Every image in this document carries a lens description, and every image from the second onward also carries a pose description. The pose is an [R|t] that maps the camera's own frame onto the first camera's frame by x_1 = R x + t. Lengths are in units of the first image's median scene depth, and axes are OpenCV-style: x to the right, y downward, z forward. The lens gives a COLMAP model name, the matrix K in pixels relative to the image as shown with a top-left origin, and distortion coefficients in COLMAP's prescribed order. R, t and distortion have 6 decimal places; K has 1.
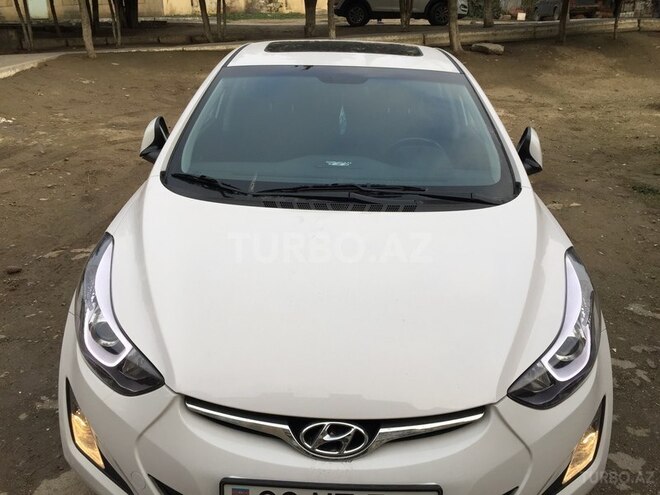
lens RADIAL K [[546.1, 0, 330.0], [0, 546.1, 247.5], [0, 0, 1]] dist [0.073844, -0.092815]
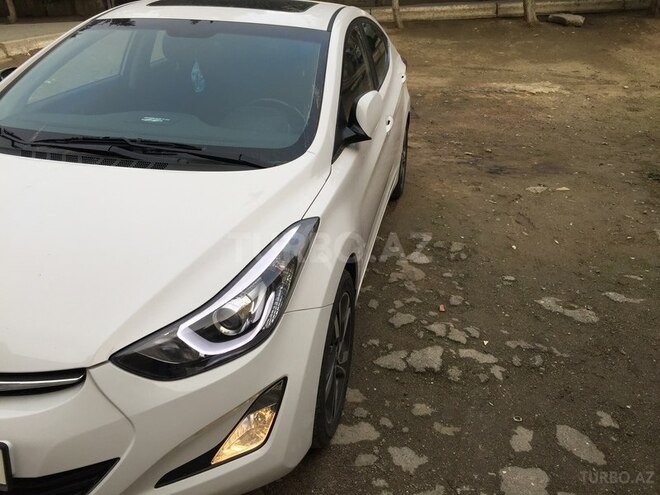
lens RADIAL K [[546.1, 0, 330.0], [0, 546.1, 247.5], [0, 0, 1]] dist [0.073844, -0.092815]
pose [[0.984454, 0.075435, -0.158620, 0.419773], [-0.068603, 0.996483, 0.048127, 0.002578], [0.161693, -0.036497, 0.986166, 0.071471]]
